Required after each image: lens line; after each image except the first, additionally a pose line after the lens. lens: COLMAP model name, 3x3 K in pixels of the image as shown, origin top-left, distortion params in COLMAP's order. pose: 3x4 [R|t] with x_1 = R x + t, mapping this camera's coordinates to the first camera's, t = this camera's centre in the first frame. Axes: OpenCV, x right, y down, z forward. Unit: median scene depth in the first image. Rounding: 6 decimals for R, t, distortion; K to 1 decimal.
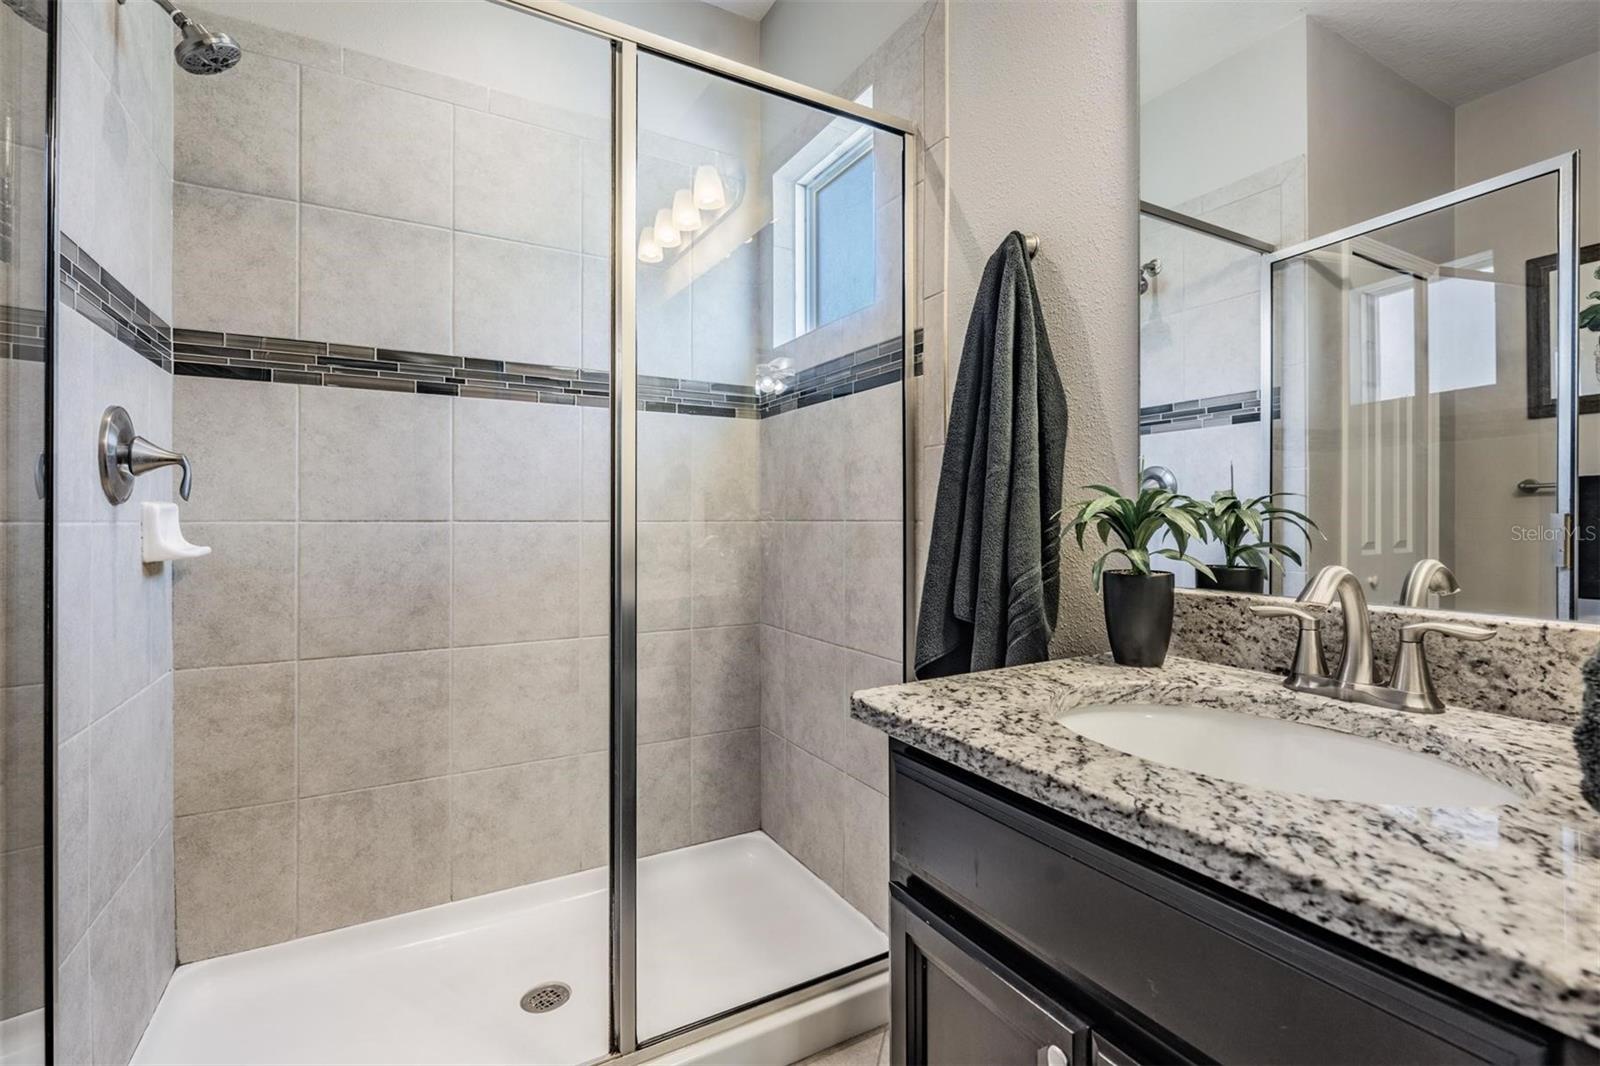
lens RADIAL K [[731.5, 0, 793.2], [0, 731.5, 511.0], [0, 0, 1]] dist [0.002512, -0.000703]
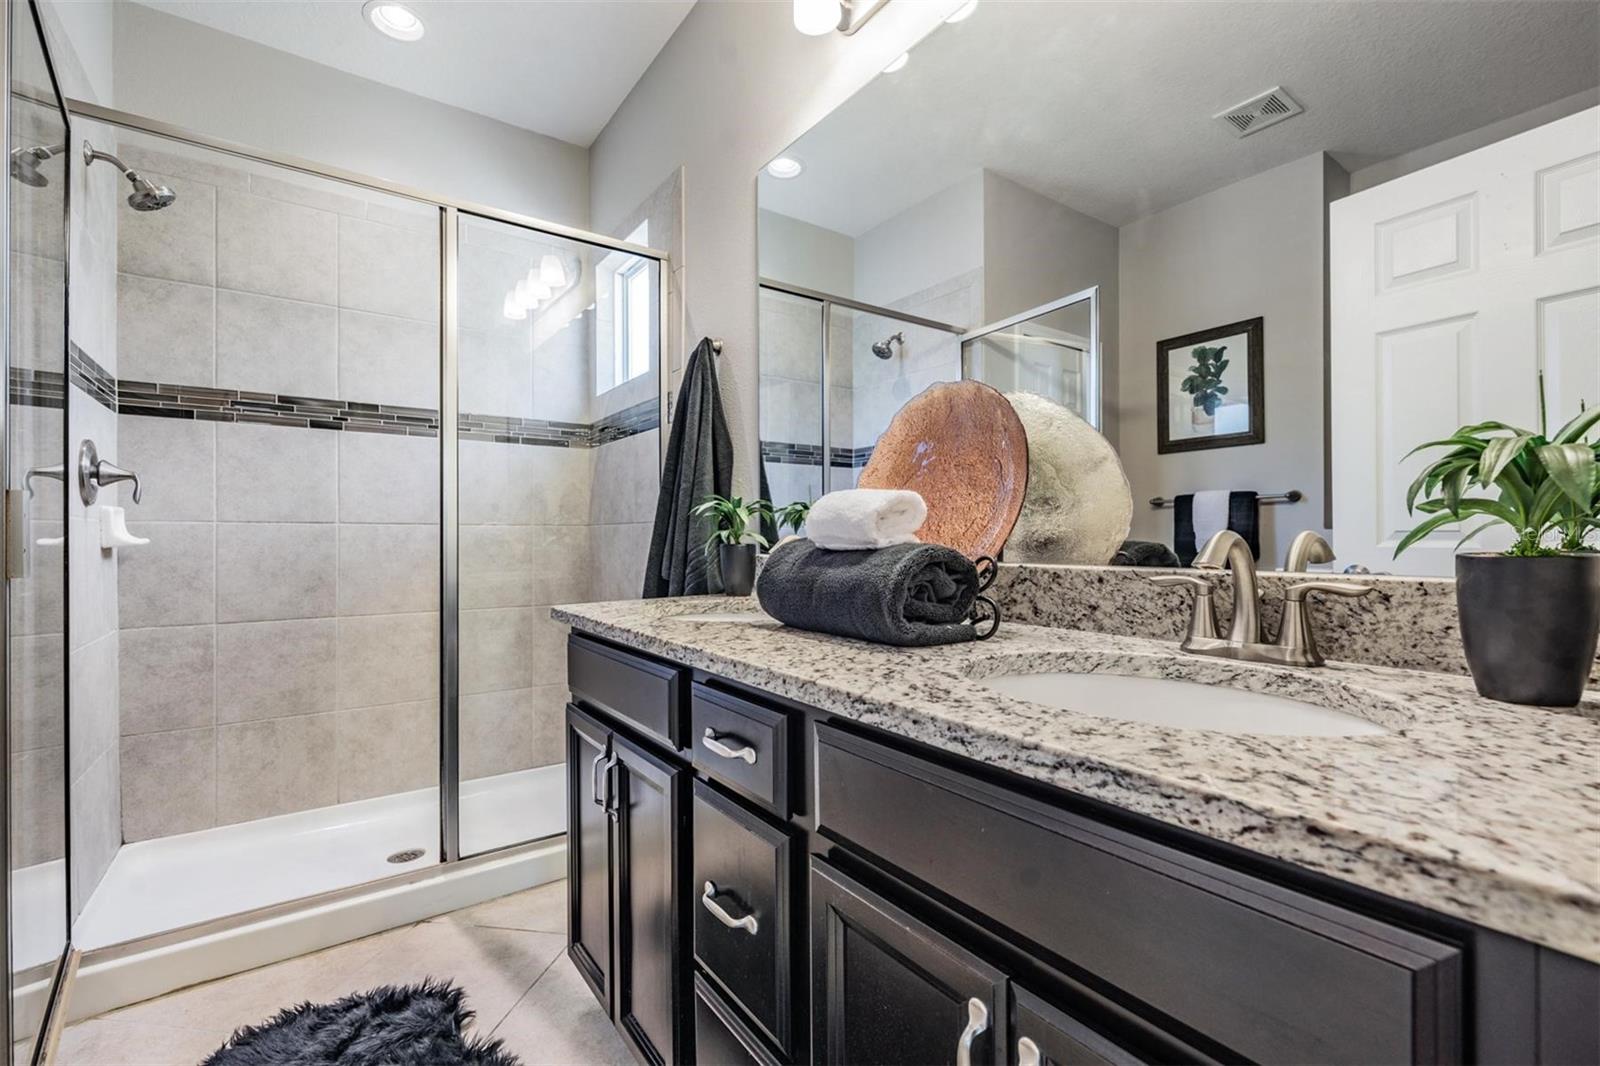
lens RADIAL K [[713.5, 0, 800.0], [0, 713.5, 533.0], [0, 0, 1]] dist [0.002372, -0.000078]
pose [[0.994034, -0.001077, 0.109065, 0.258579], [0.000679, 0.999993, 0.003684, 0.030344], [-0.109068, -0.003588, 0.994028, -0.438724]]
